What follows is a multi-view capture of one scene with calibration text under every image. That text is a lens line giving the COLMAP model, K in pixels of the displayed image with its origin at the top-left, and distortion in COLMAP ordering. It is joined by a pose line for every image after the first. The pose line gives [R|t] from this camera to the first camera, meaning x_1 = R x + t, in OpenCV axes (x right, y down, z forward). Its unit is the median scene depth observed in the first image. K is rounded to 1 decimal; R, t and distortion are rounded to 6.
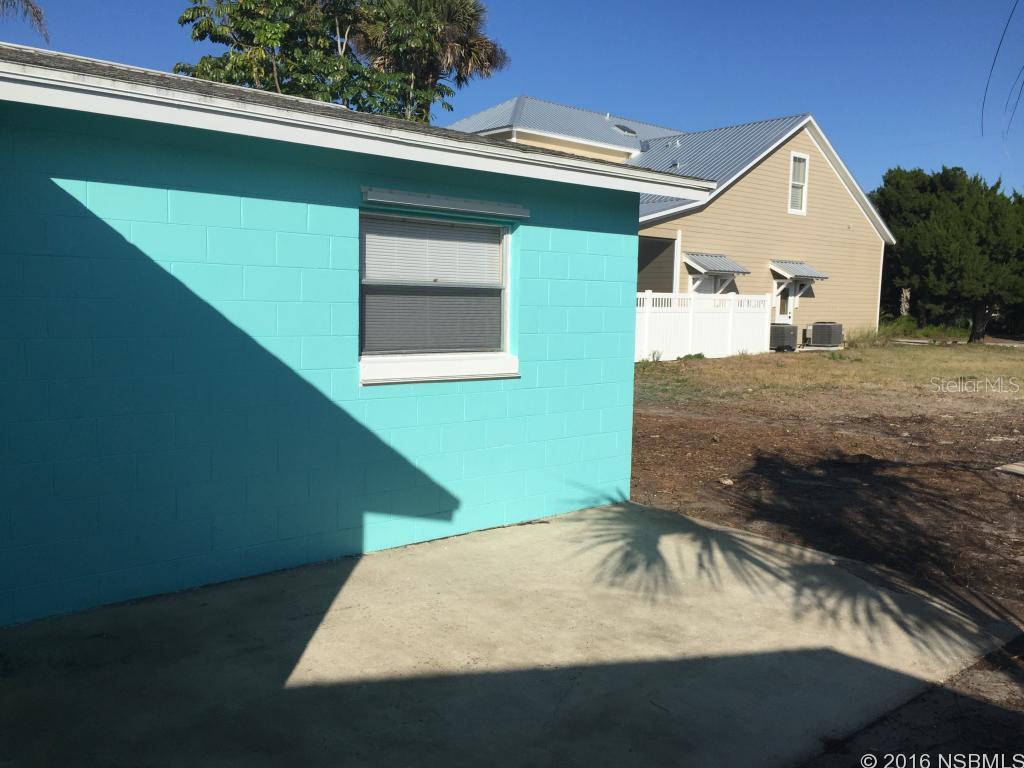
lens RADIAL K [[866.1, 0, 488.4], [0, 866.1, 381.9], [0, 0, 1]] dist [0.072228, -0.106897]
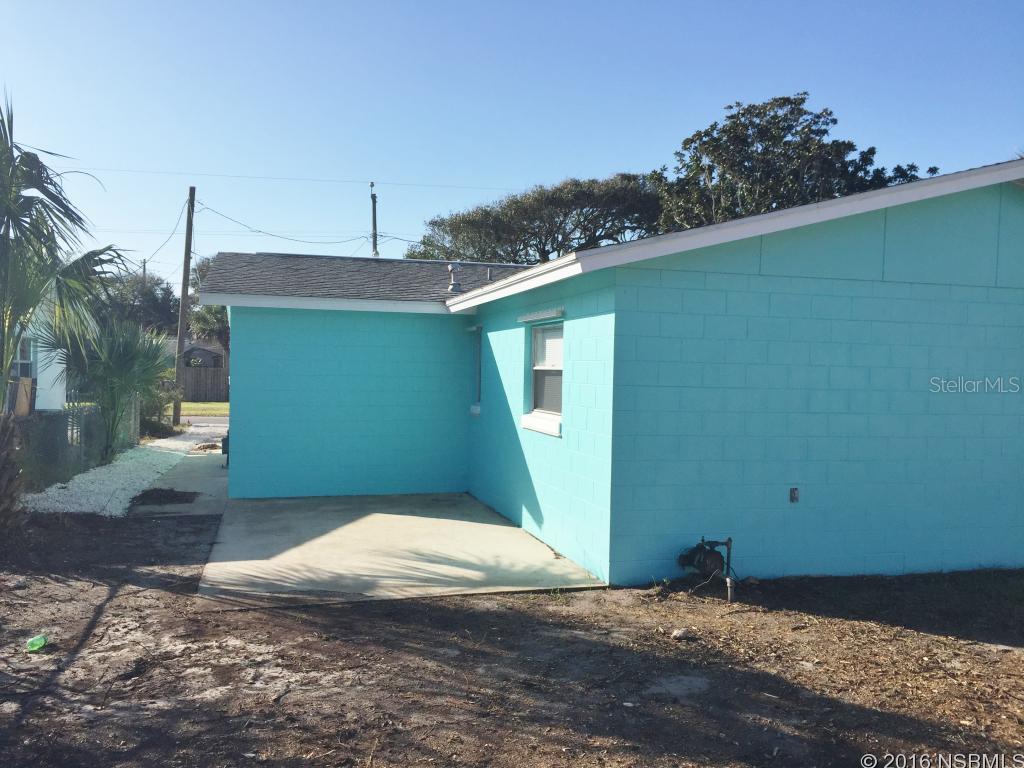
lens RADIAL K [[866.1, 0, 510.0], [0, 866.1, 380.4], [0, 0, 1]] dist [0.072228, -0.106897]
pose [[-0.408018, -0.017911, -0.912798, 1.440328], [-0.121470, 0.991984, 0.034832, -0.147143], [0.904857, 0.125089, -0.406923, 1.680144]]
